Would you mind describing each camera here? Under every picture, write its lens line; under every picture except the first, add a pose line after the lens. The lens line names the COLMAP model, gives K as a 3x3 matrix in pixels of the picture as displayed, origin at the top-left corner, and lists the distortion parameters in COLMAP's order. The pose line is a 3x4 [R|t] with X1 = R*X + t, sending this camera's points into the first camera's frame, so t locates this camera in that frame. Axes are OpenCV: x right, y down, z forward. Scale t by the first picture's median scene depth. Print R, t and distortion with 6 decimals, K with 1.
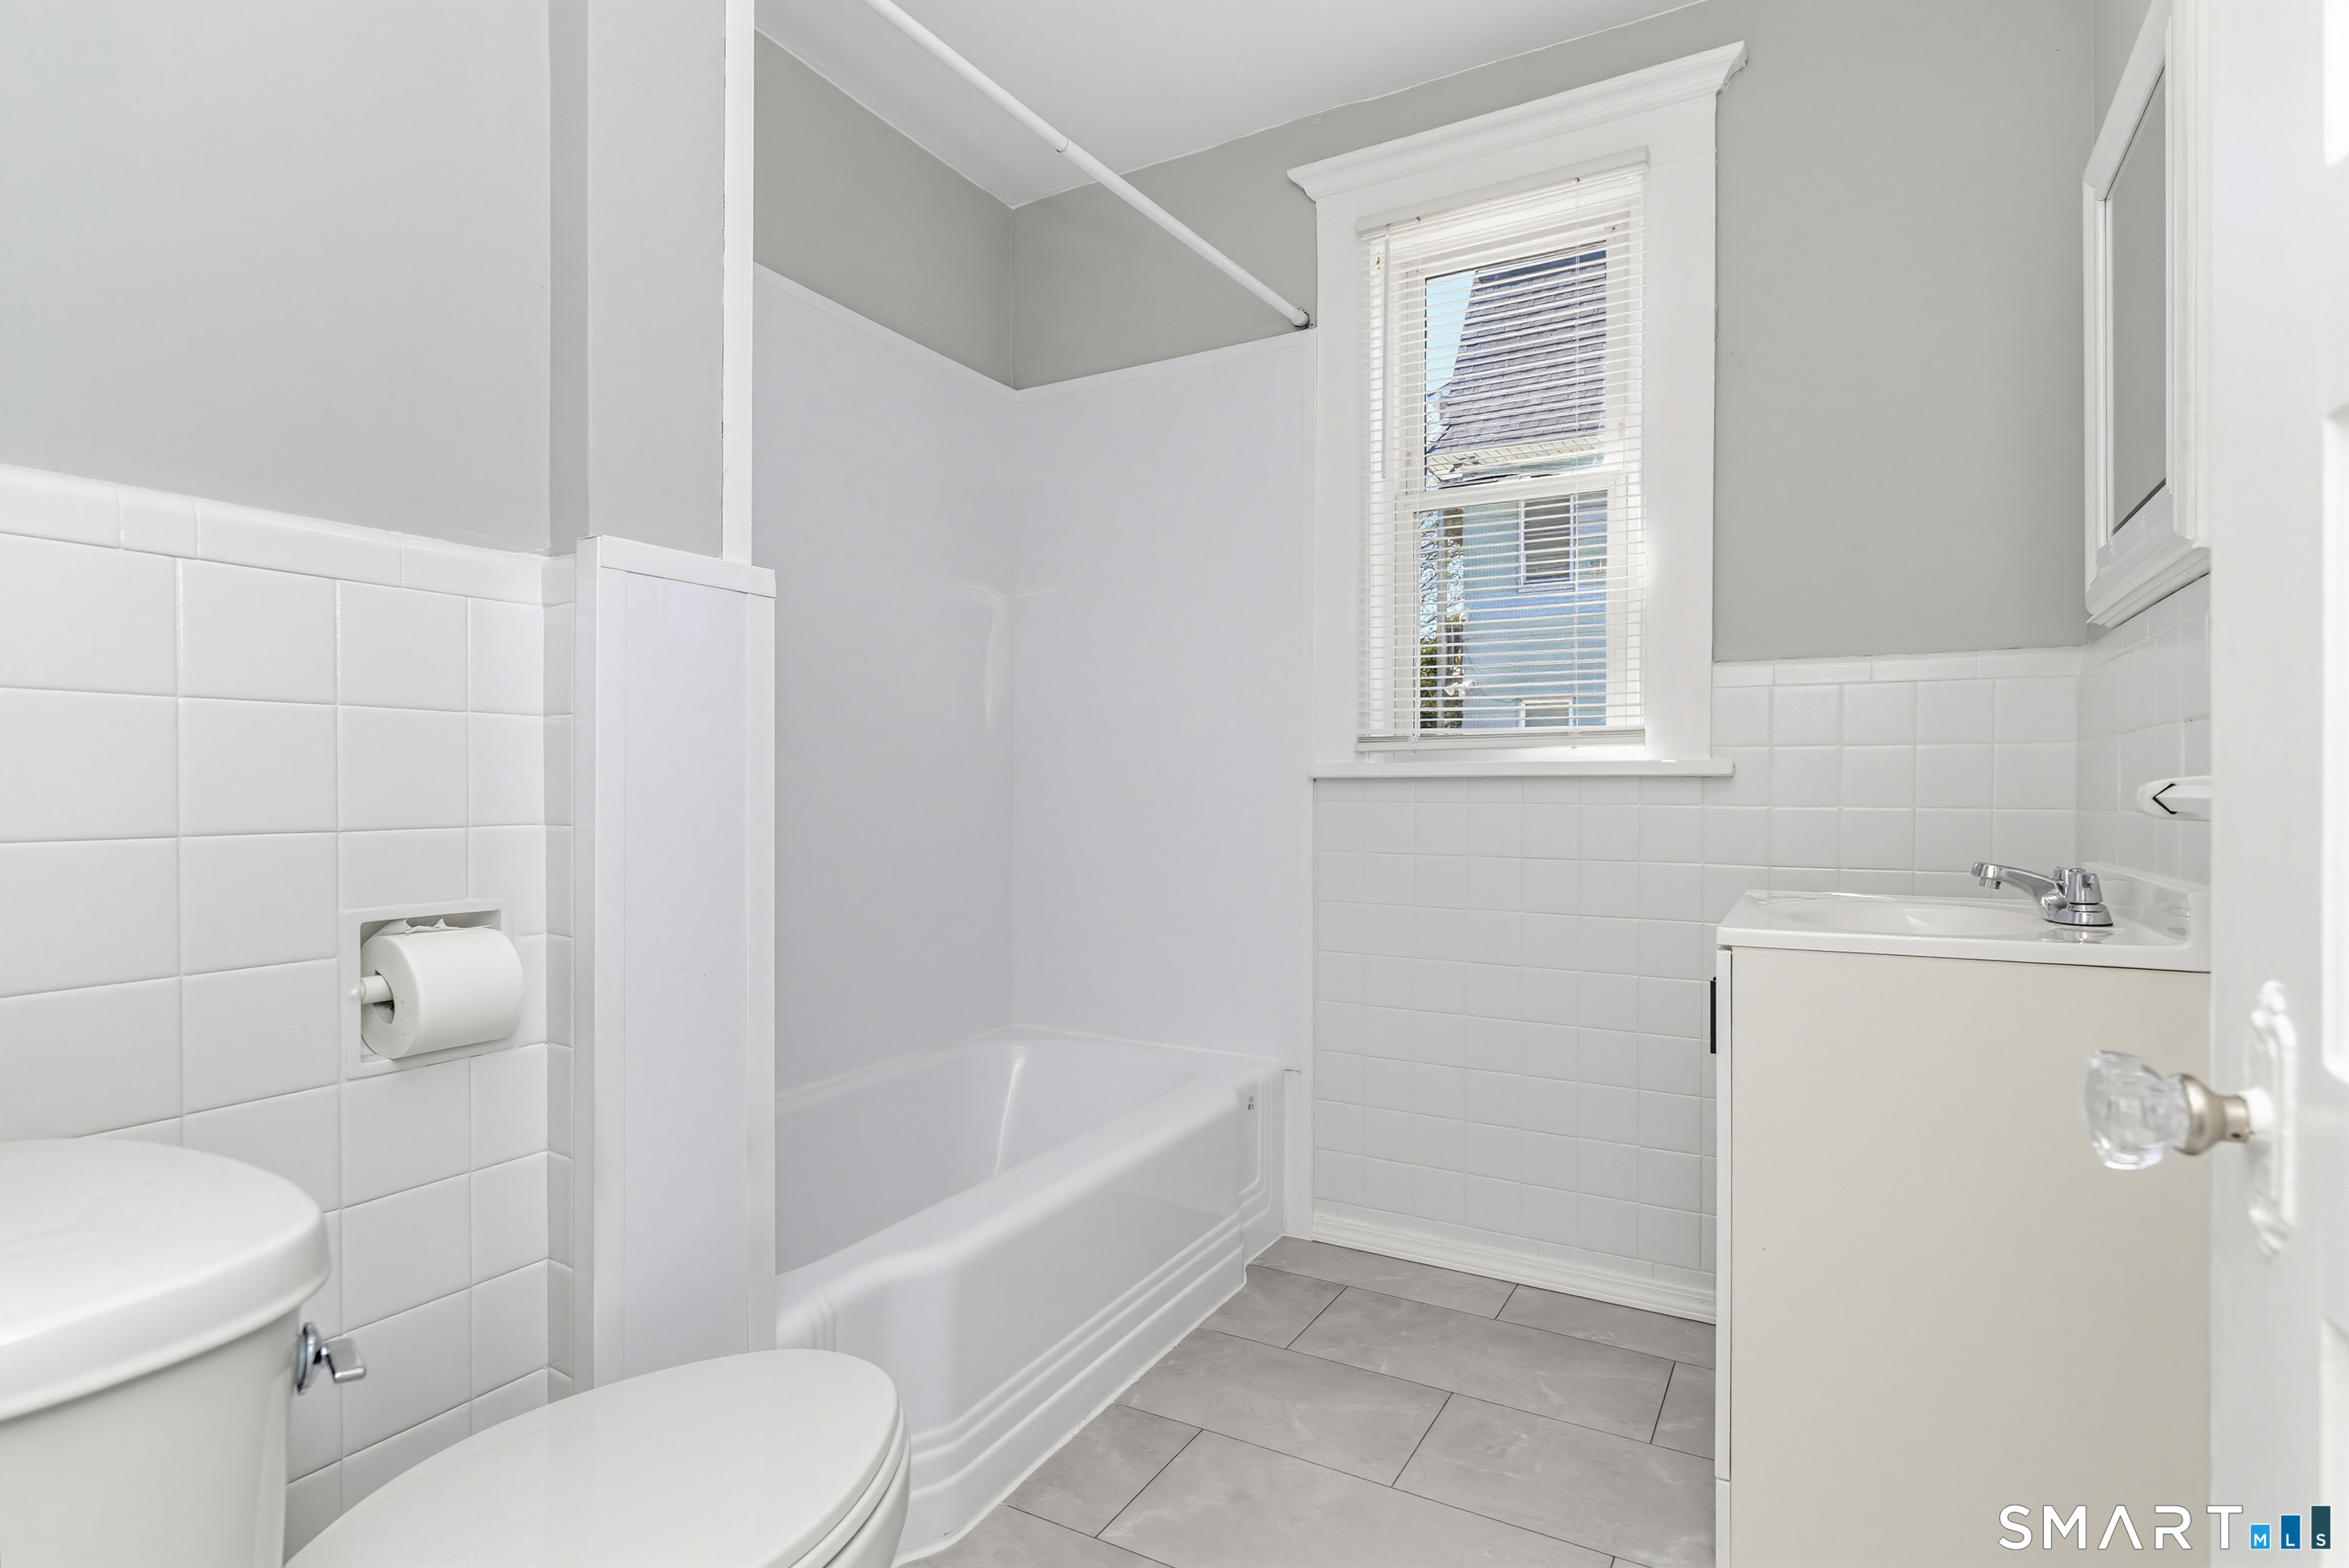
lens RADIAL K [[1154.6, 0, 1172.1], [0, 1154.6, 789.9], [0, 0, 1]] dist [-0.001467, -0.001014]
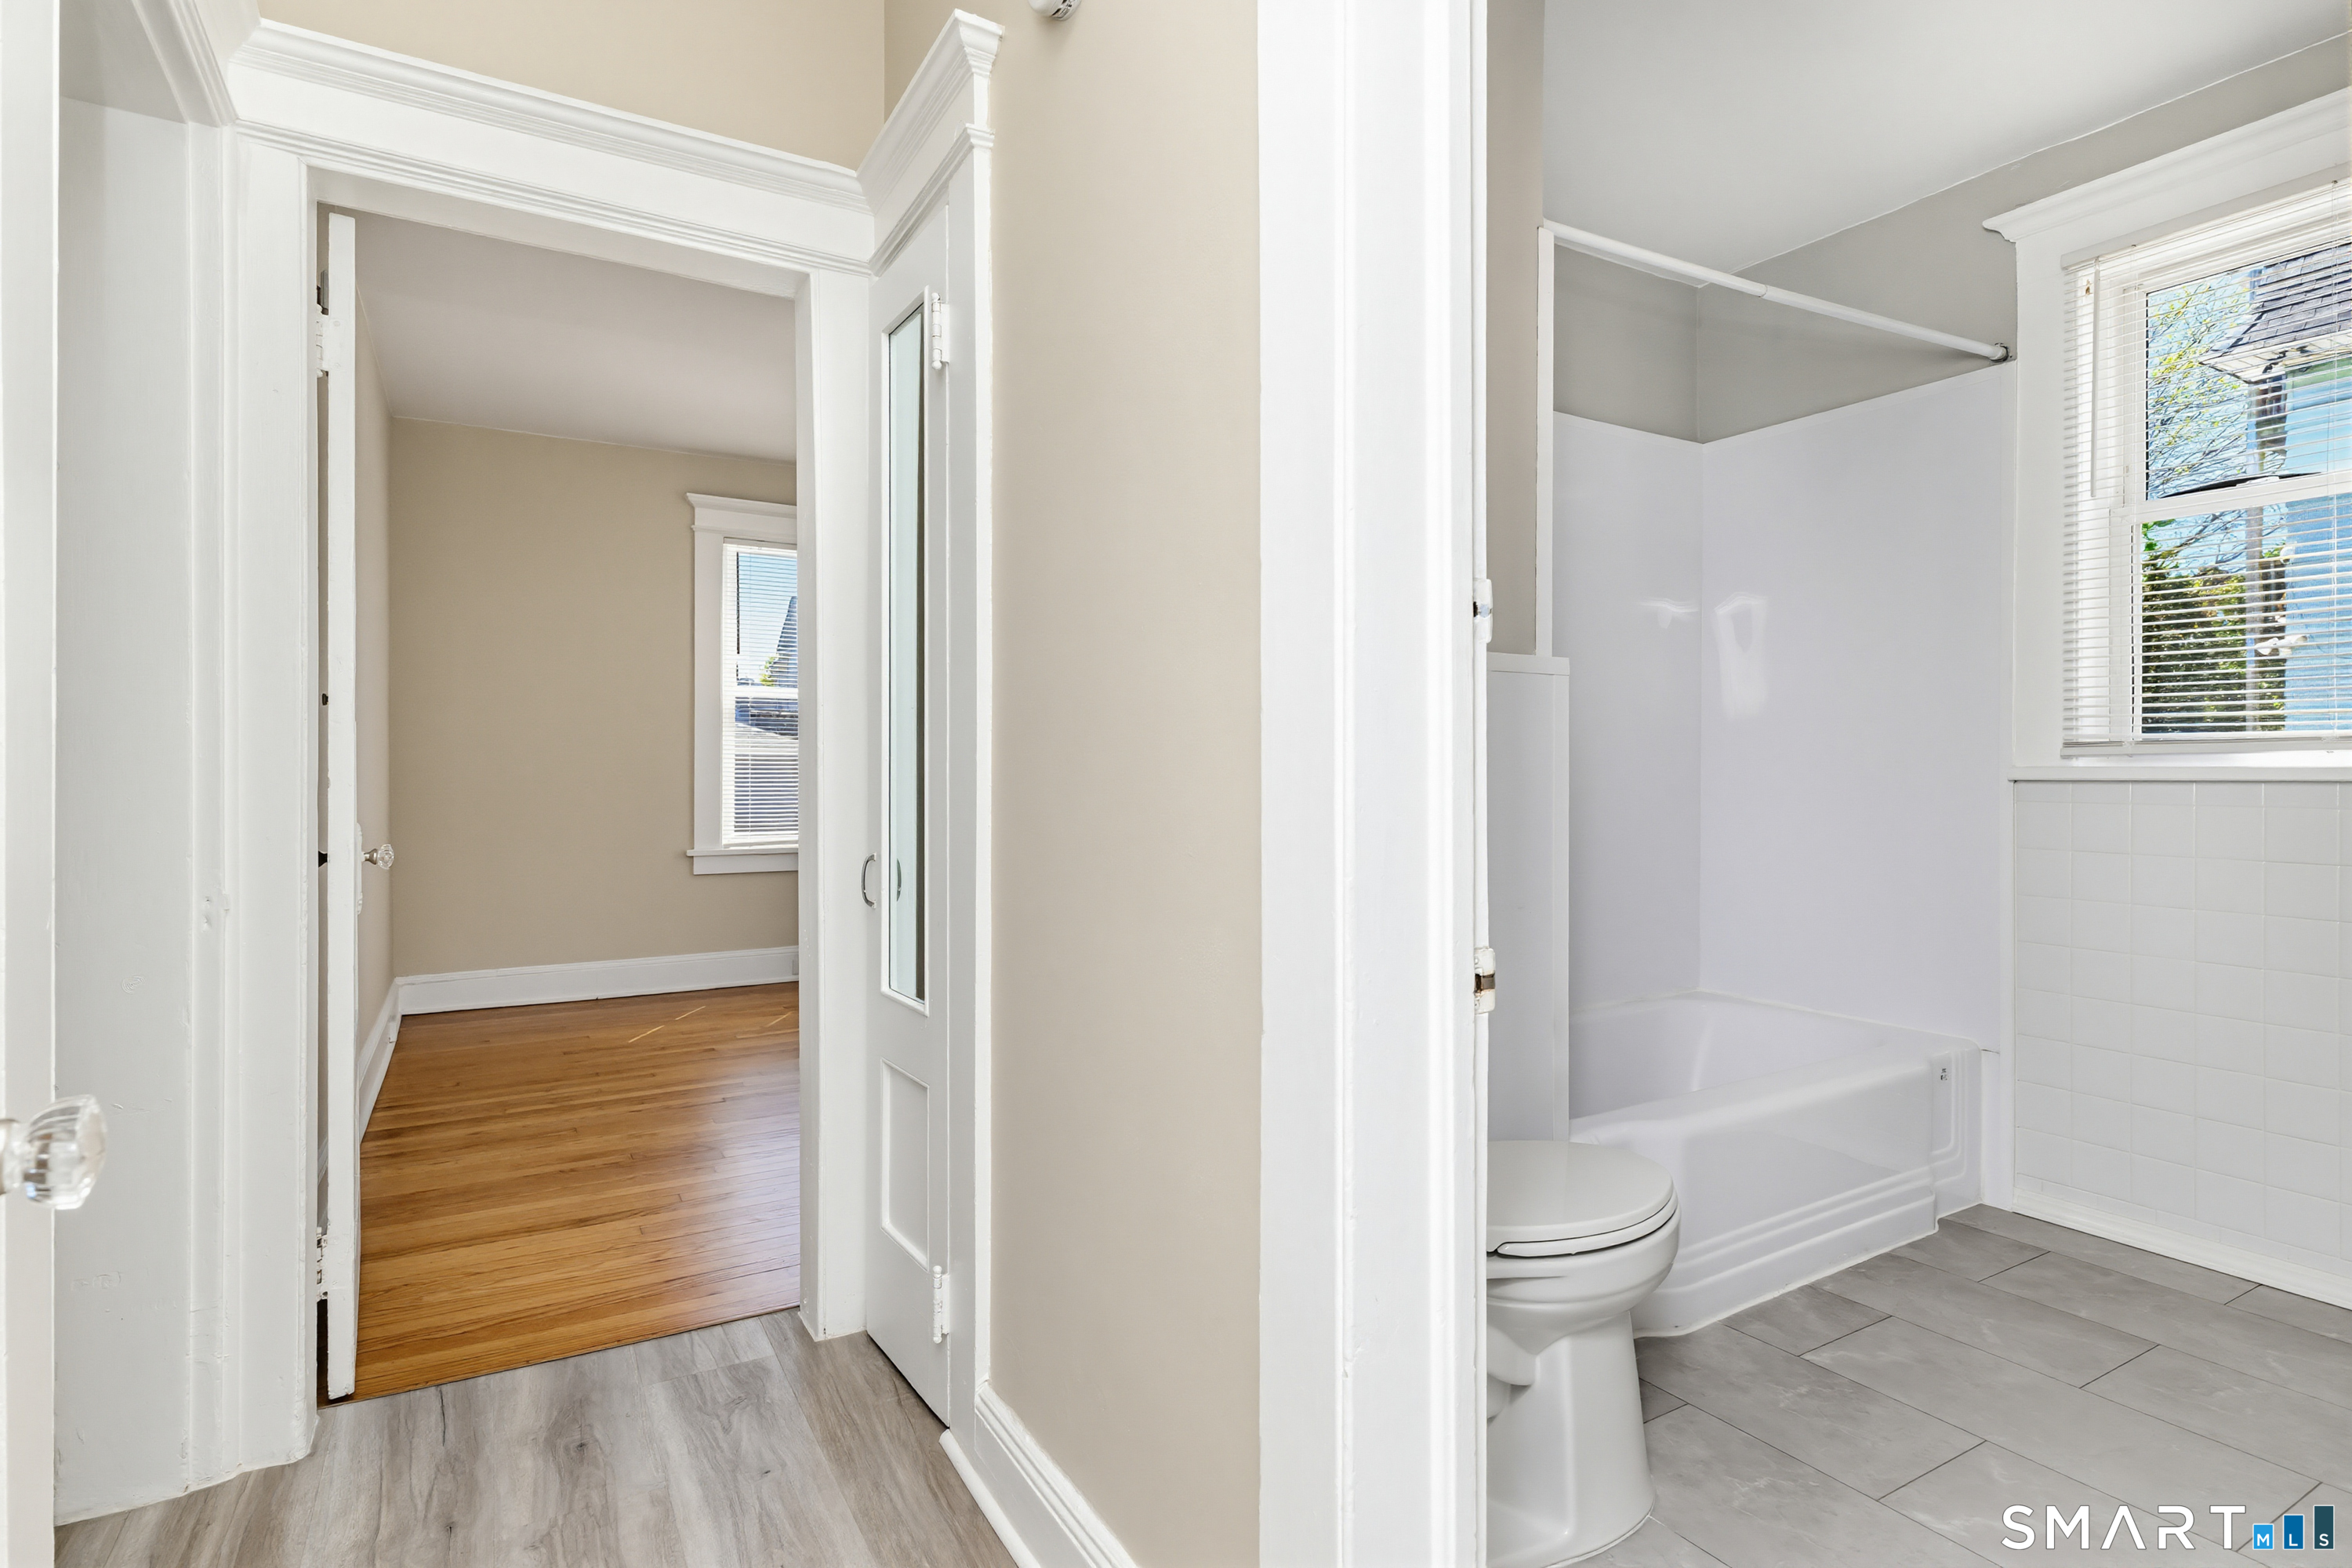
lens RADIAL K [[1156.1, 0, 1169.3], [0, 1156.1, 782.8], [0, 0, 1]] dist [-0.001467, -0.001014]
pose [[0.860960, -0.001128, -0.508672, -0.007421], [0.004910, 0.999969, 0.006094, -0.018954], [0.508650, -0.007745, 0.860939, -0.338859]]
